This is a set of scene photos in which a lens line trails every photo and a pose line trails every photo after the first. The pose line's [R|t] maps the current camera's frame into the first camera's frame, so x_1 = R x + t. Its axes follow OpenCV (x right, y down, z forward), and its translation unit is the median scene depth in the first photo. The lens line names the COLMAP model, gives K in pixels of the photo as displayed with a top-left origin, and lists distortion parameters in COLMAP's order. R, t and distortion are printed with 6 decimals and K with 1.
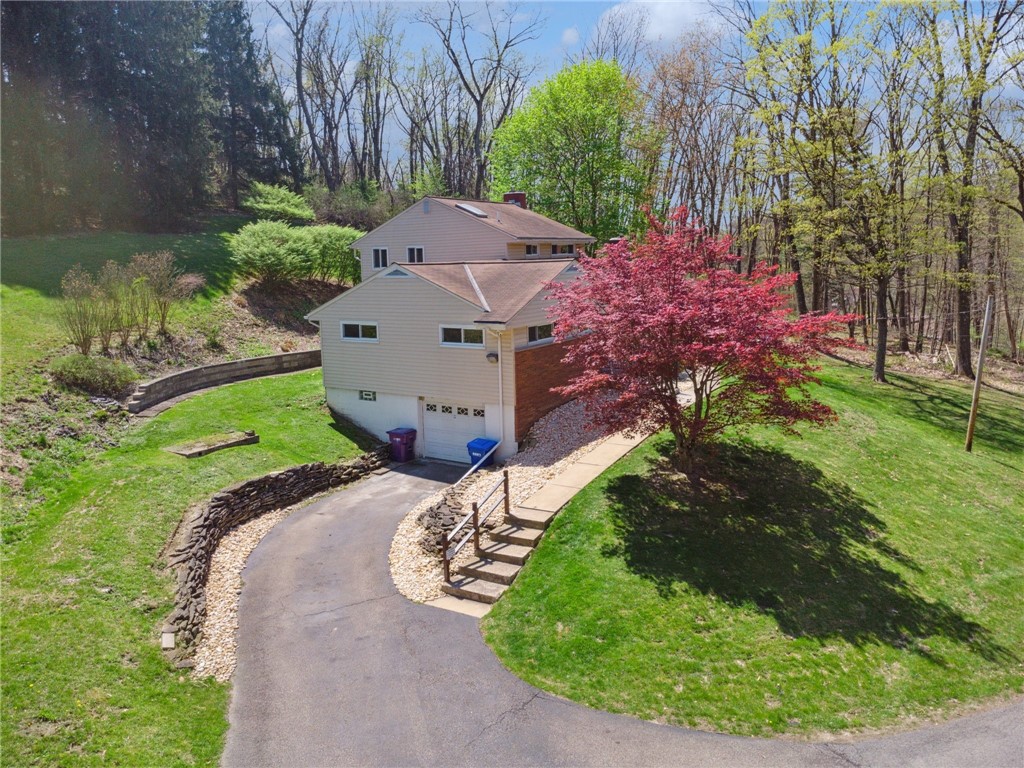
lens RADIAL K [[738.2, 0, 512.0], [0, 738.2, 384.0], [0, 0, 1]] dist [-0.005673, -0.001286]
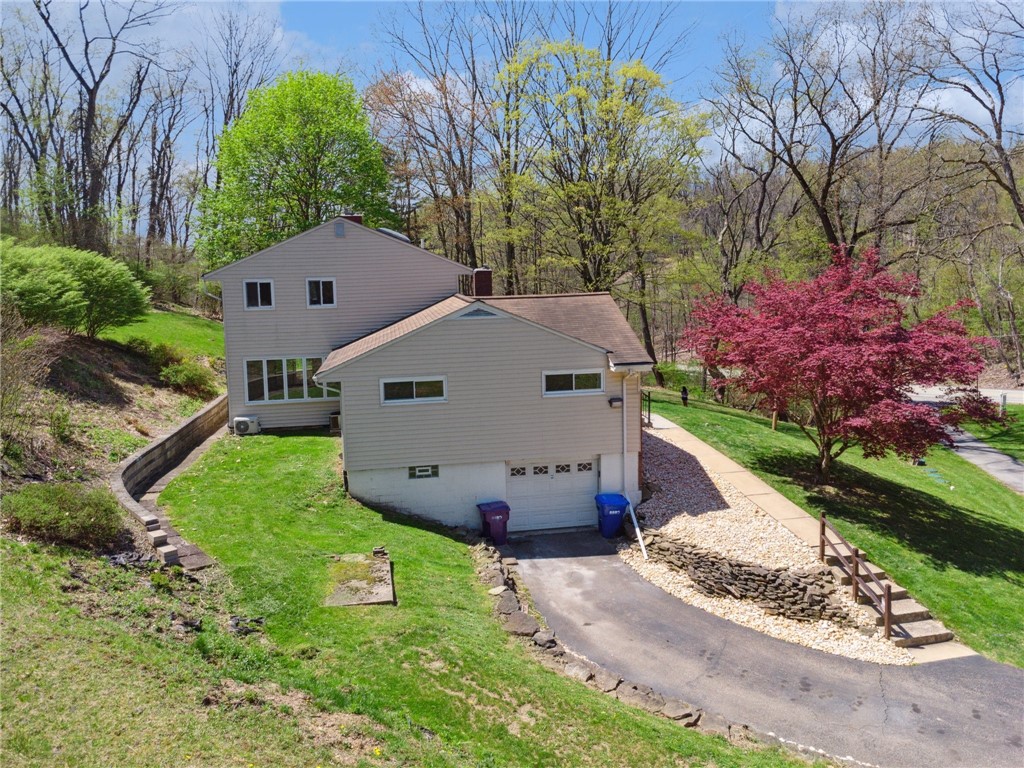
lens RADIAL K [[749.2, 0, 512.0], [0, 749.2, 366.8], [0, 0, 1]] dist [0.048904, -0.000926]
pose [[0.735349, -0.072070, 0.673846, -0.688514], [0.118387, 0.992701, -0.023021, -0.068197], [-0.667268, 0.096703, 0.738514, 0.368887]]
